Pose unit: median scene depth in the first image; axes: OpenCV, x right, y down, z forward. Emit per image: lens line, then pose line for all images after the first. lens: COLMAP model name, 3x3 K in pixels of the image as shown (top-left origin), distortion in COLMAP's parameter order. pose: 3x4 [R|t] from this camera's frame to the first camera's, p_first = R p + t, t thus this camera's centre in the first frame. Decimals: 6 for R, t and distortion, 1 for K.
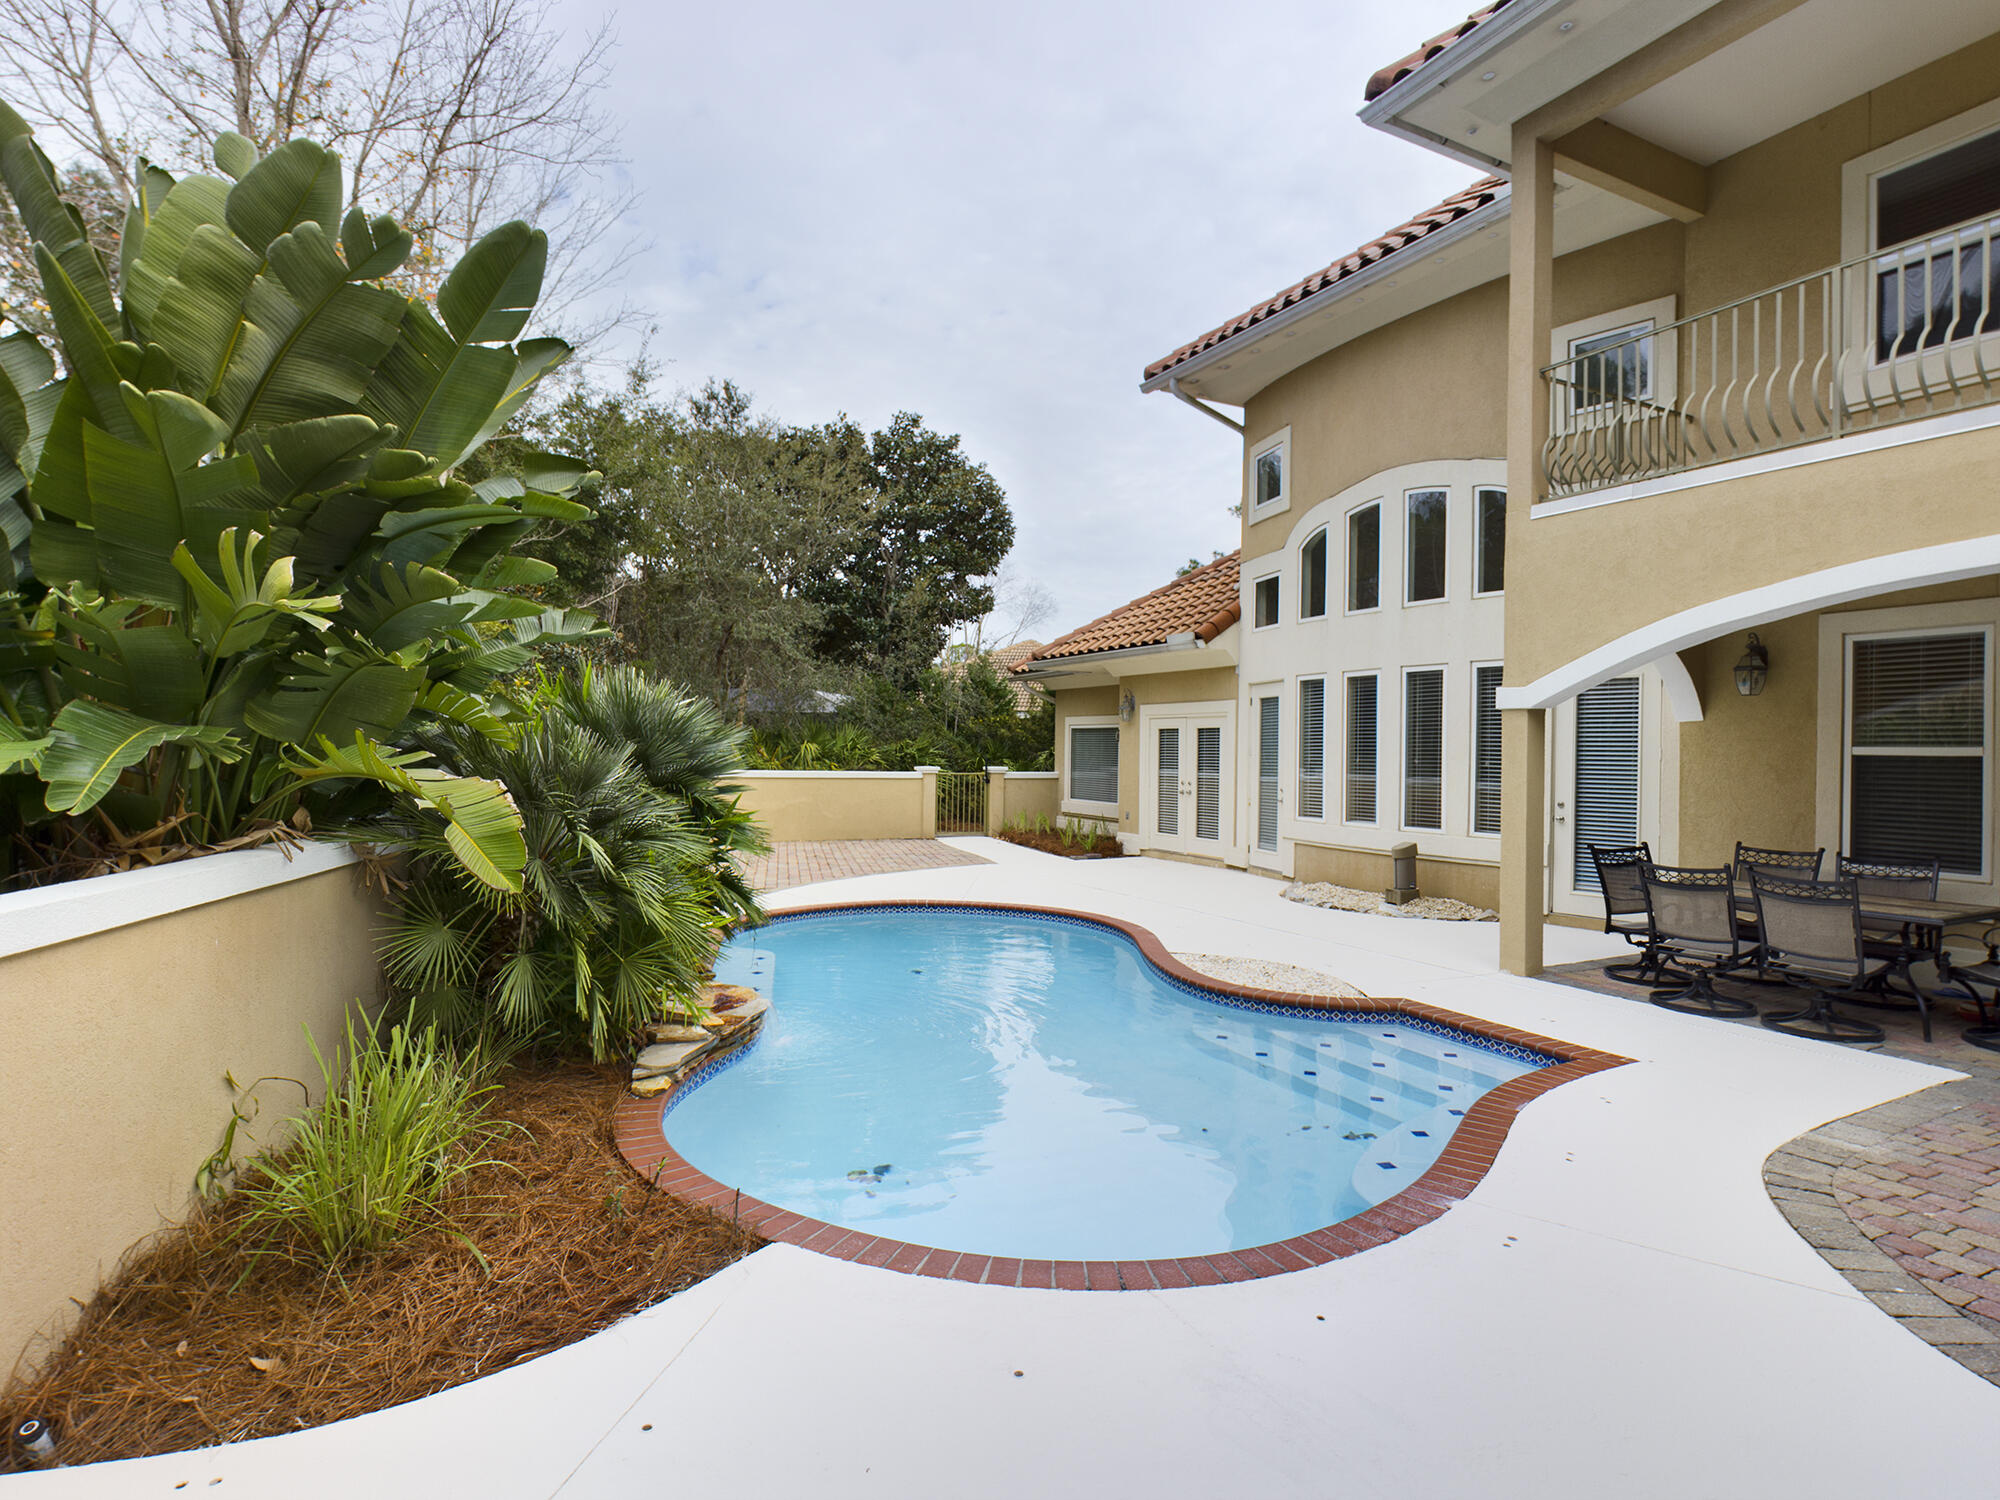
lens RADIAL K [[1041.0, 0, 1000.7], [0, 1041.0, 757.3], [0, 0, 1]] dist [-0.000055, -0.000377]
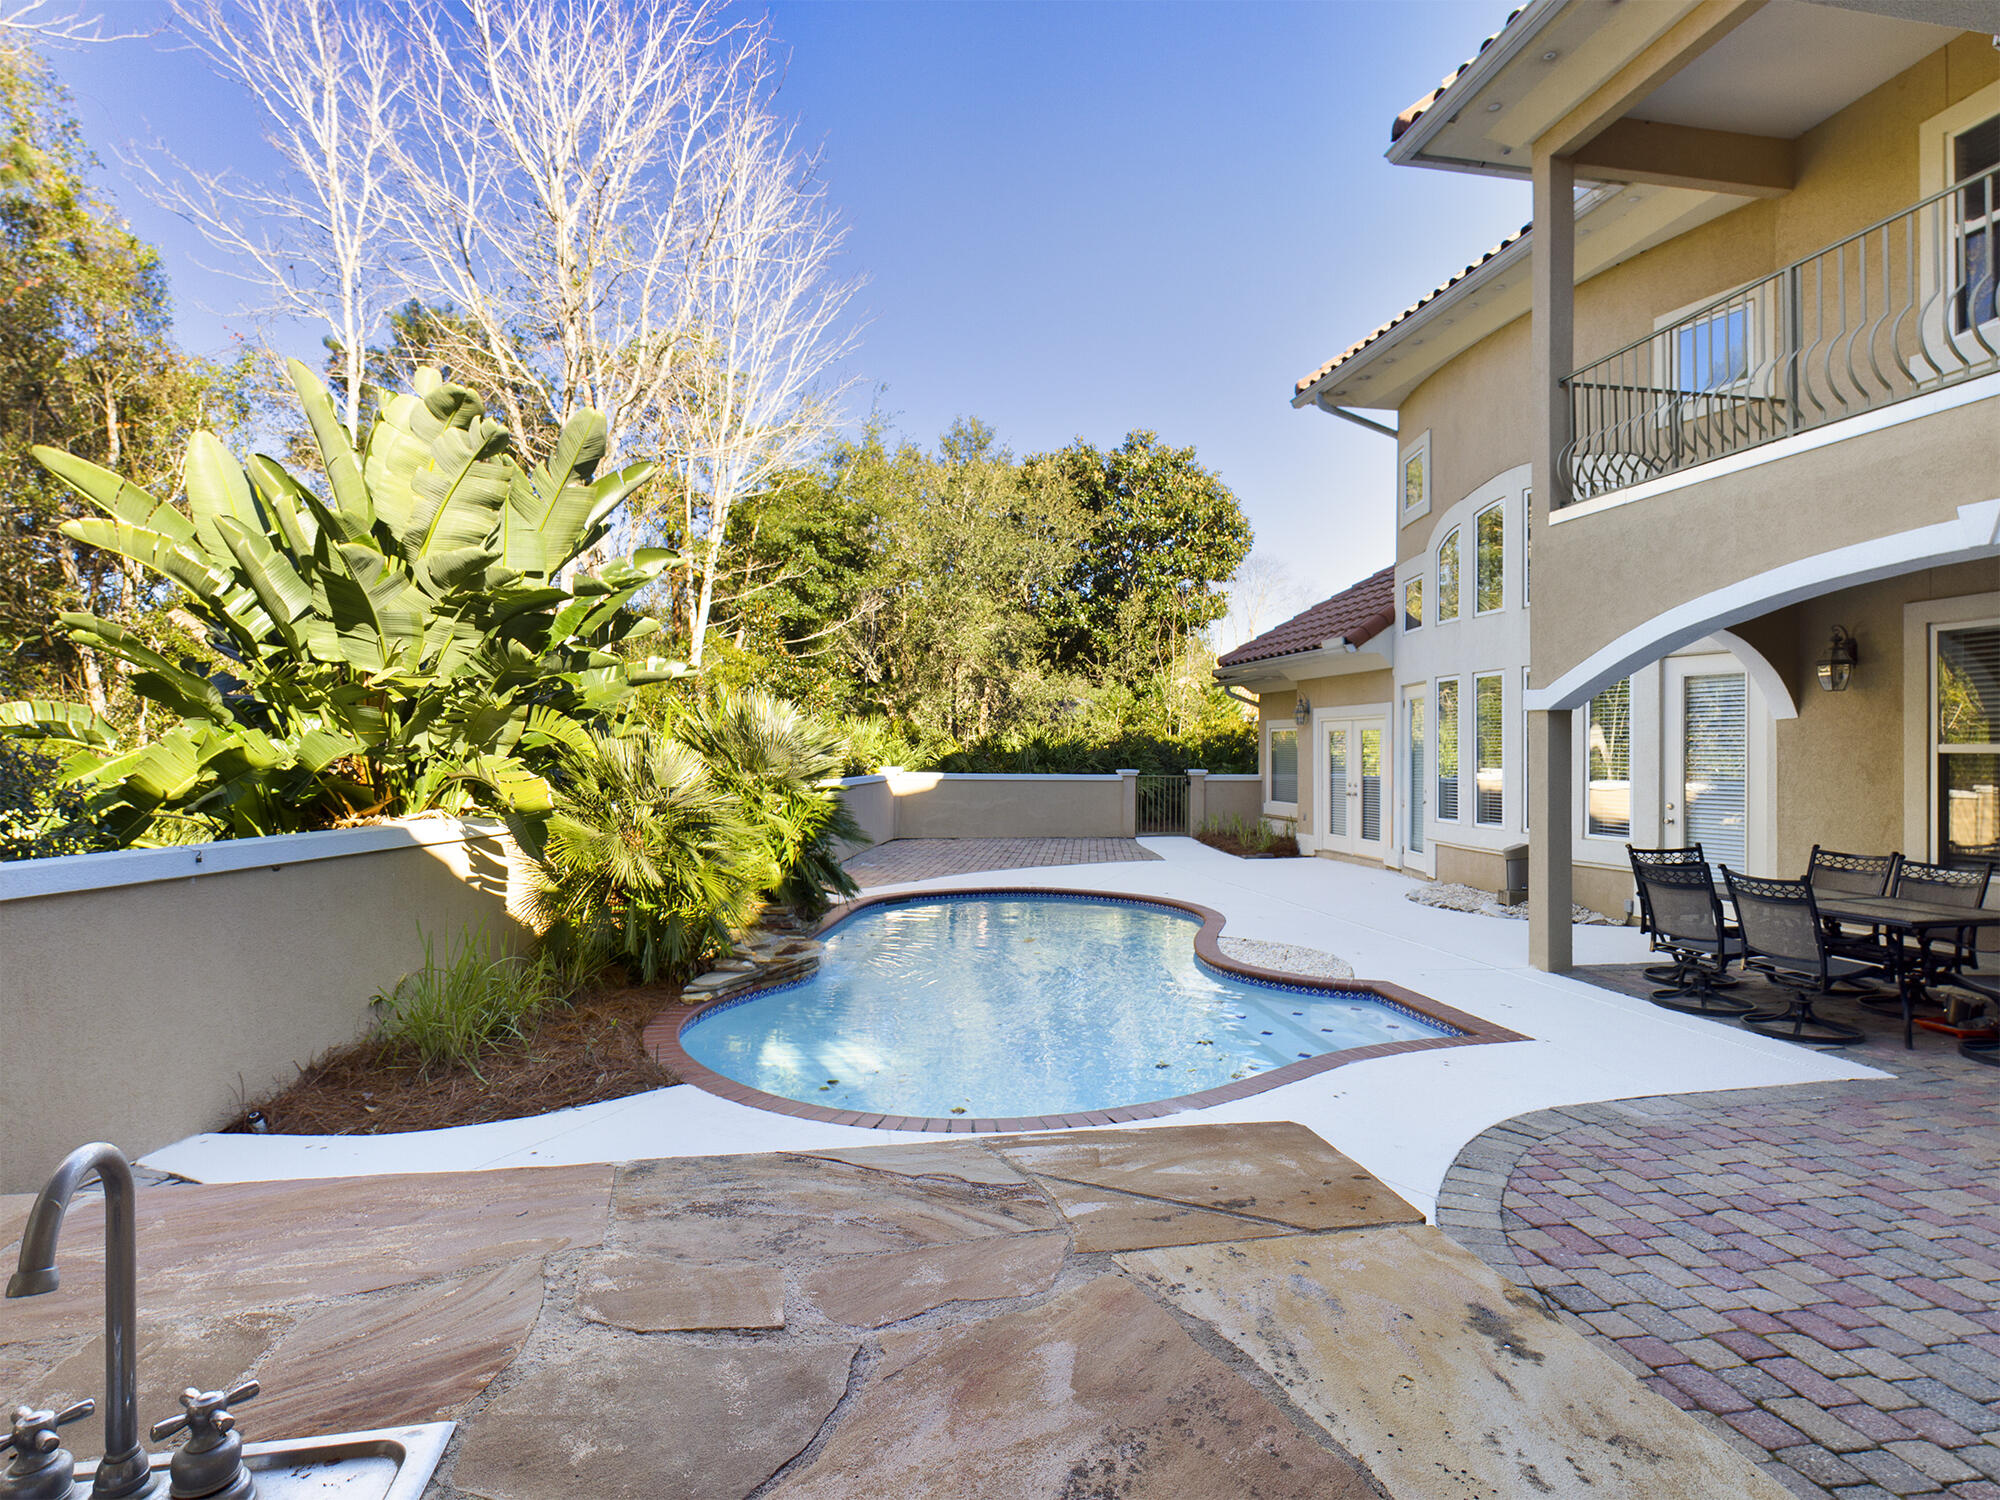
lens RADIAL K [[1041.0, 0, 1003.2], [0, 1041.0, 751.2], [0, 0, 1]] dist [-0.000055, -0.000377]
pose [[0.958648, -0.007262, -0.284502, 0.182109], [0.004379, 0.999932, -0.010770, 0.001512], [0.284561, 0.009079, 0.958615, -0.086084]]
